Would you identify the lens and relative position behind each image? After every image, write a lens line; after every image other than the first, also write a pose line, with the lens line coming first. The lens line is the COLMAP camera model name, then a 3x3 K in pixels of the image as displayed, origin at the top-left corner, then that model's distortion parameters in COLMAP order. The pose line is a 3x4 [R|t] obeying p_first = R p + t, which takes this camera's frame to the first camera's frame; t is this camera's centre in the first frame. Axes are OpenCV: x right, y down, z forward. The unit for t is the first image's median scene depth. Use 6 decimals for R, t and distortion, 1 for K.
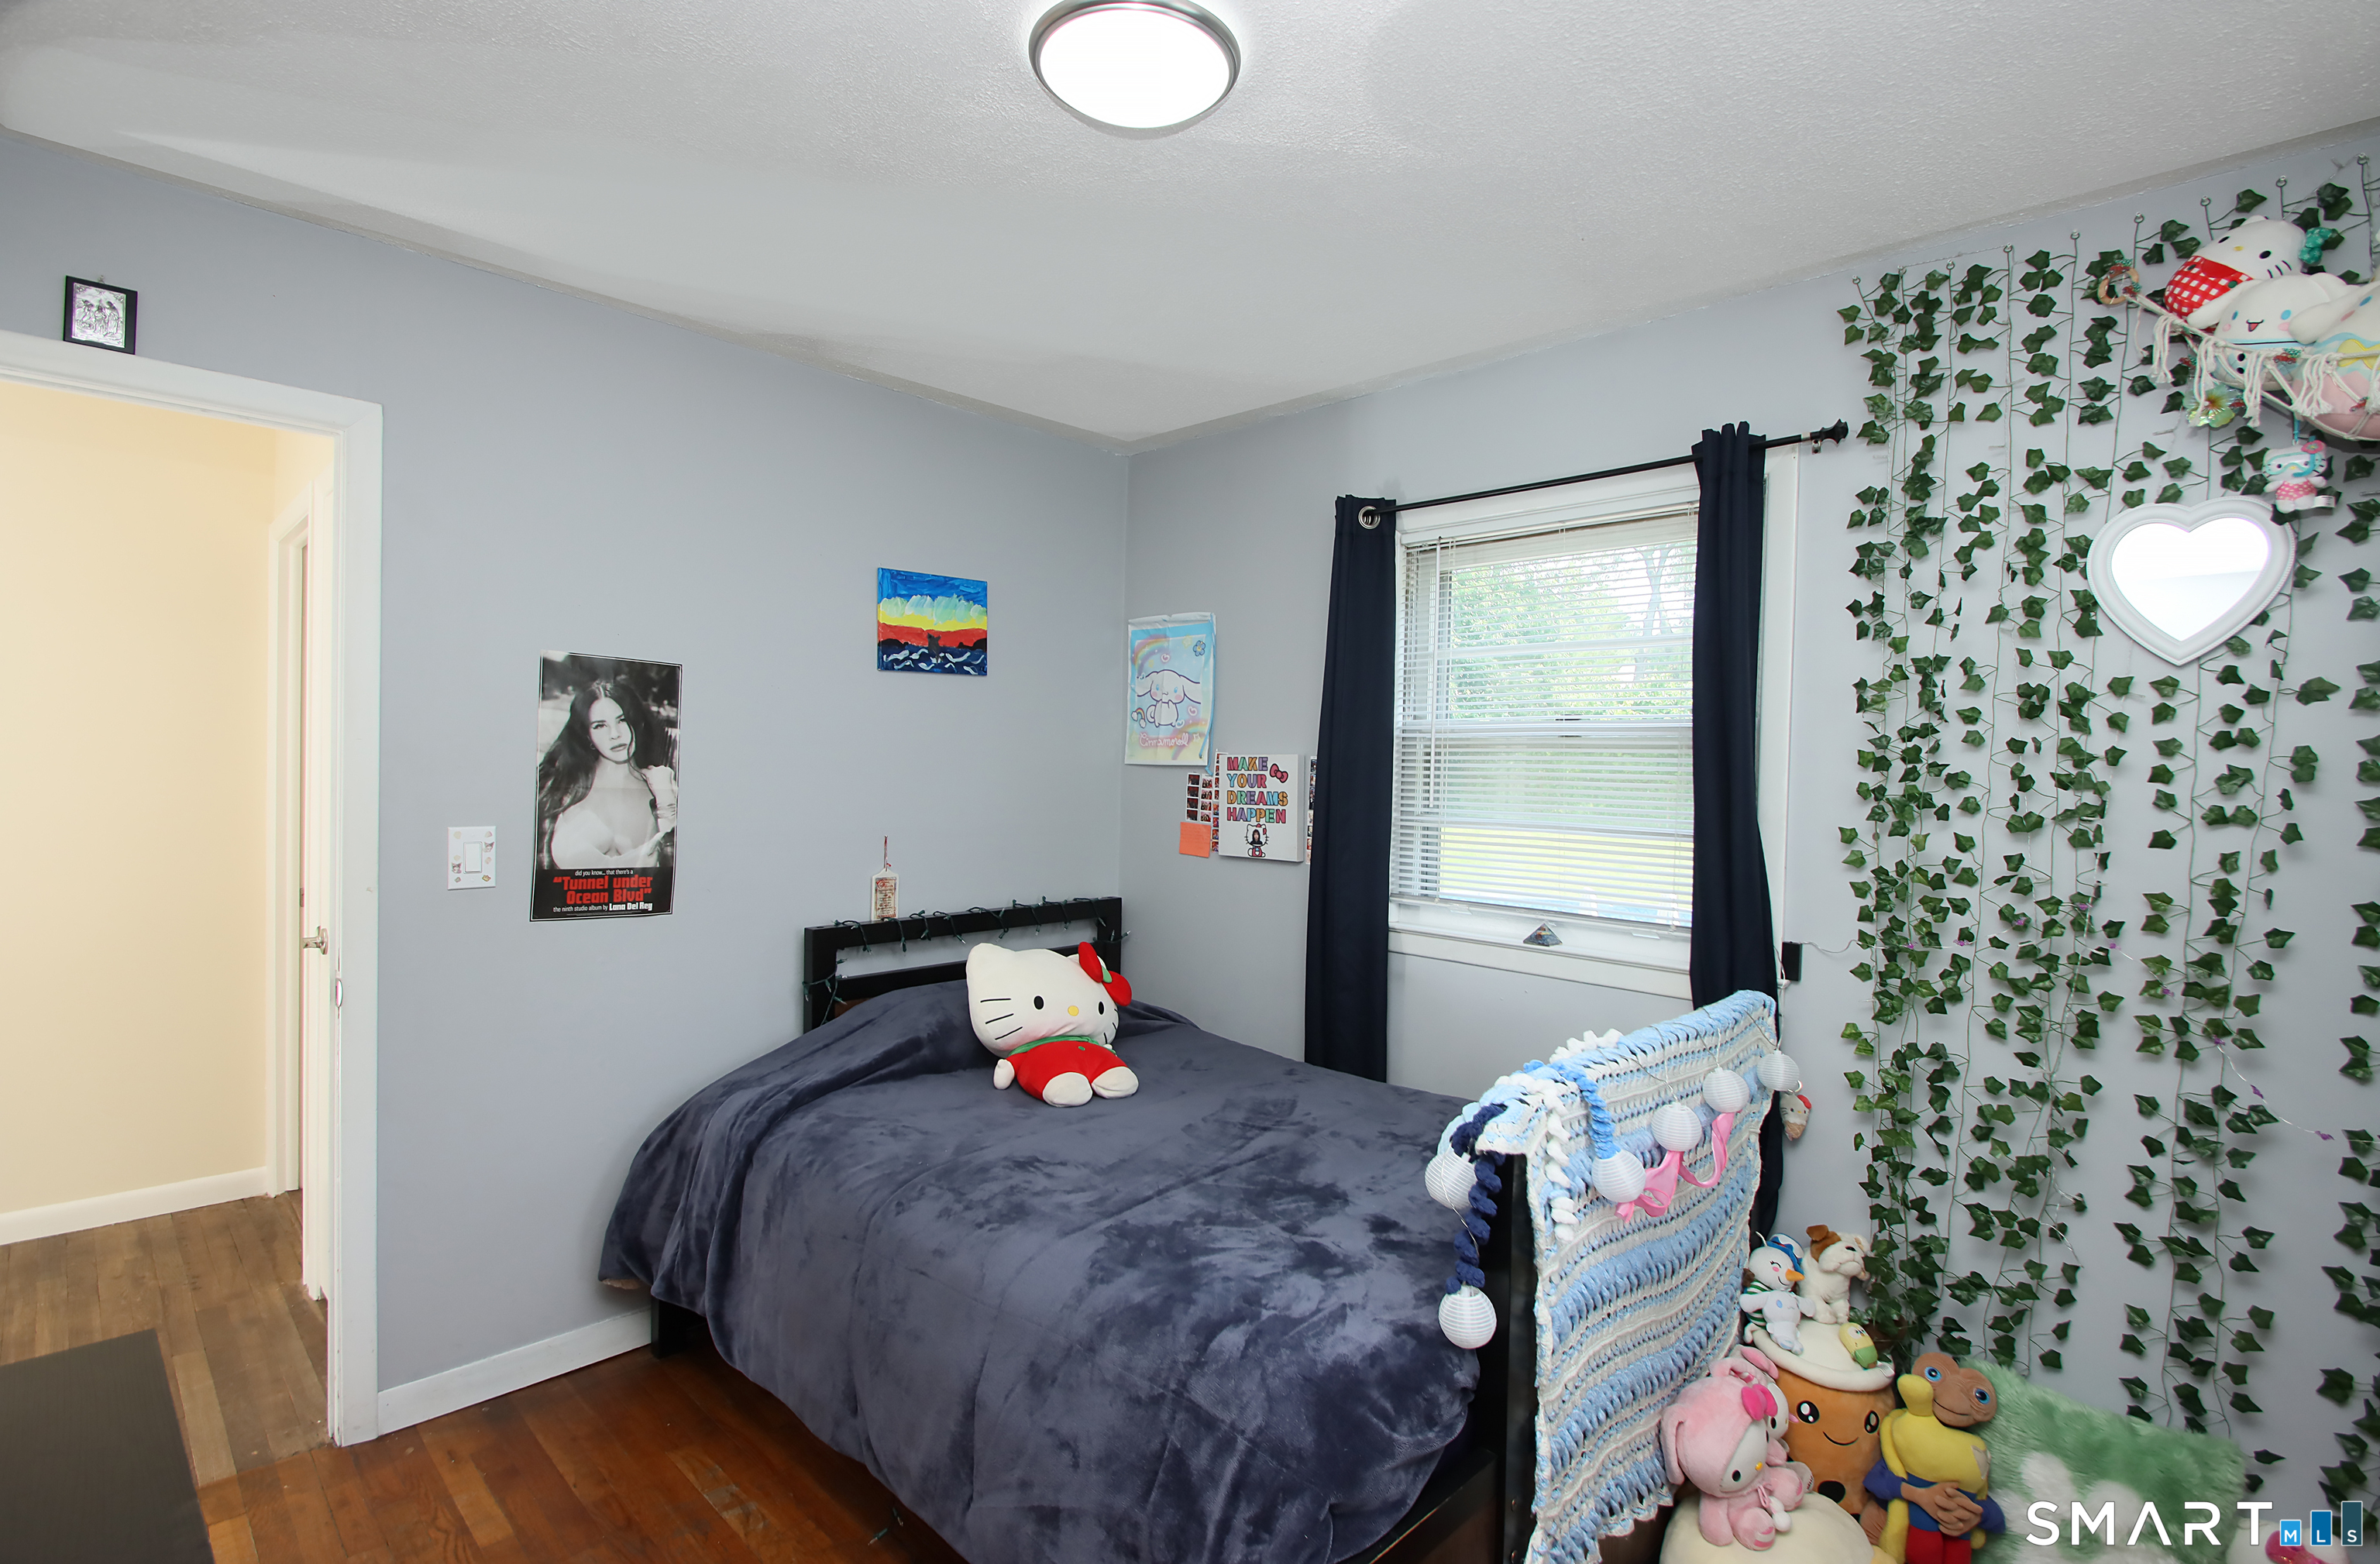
lens RADIAL K [[1112.6, 0, 1203.4], [0, 1112.6, 796.1], [0, 0, 1]] dist [0.001573, -0.000282]
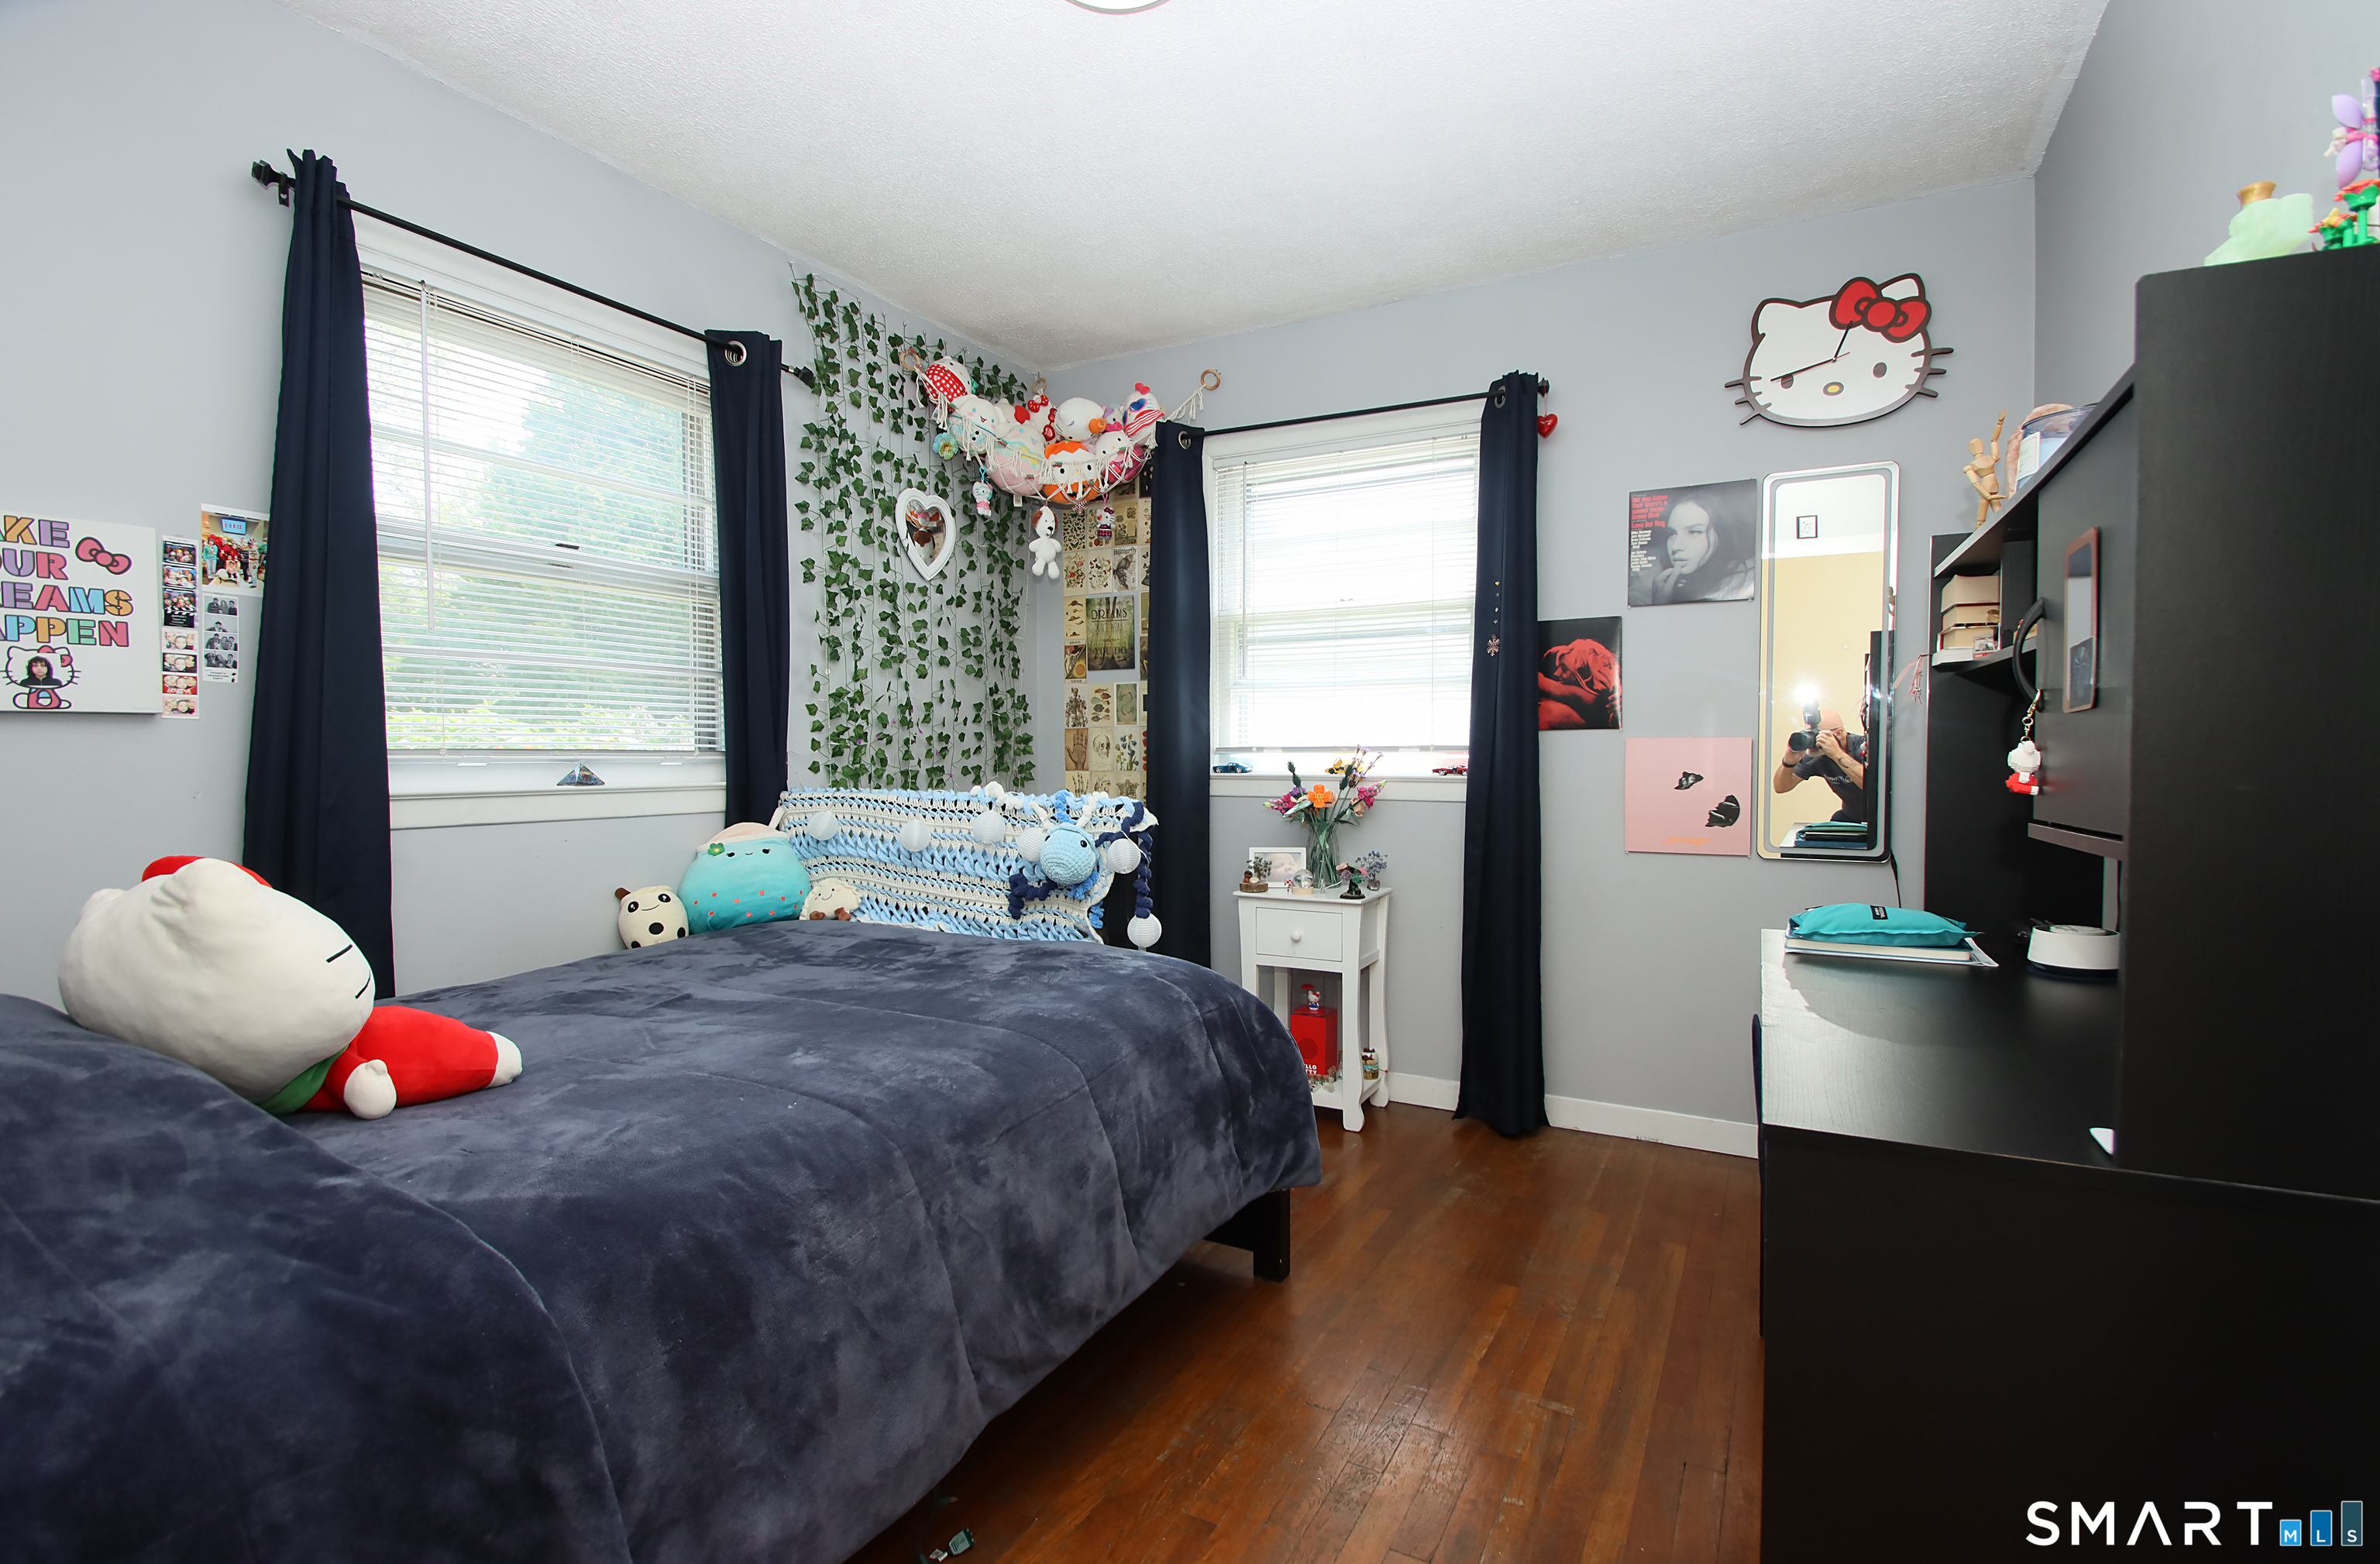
lens RADIAL K [[1112.6, 0, 1203.4], [0, 1112.6, 796.1], [0, 0, 1]] dist [0.001573, -0.000282]
pose [[-0.276762, -0.066450, 0.958638, -0.940190], [0.015547, 0.997166, 0.073609, 0.100064], [-0.960813, 0.035276, -0.274945, 0.941362]]
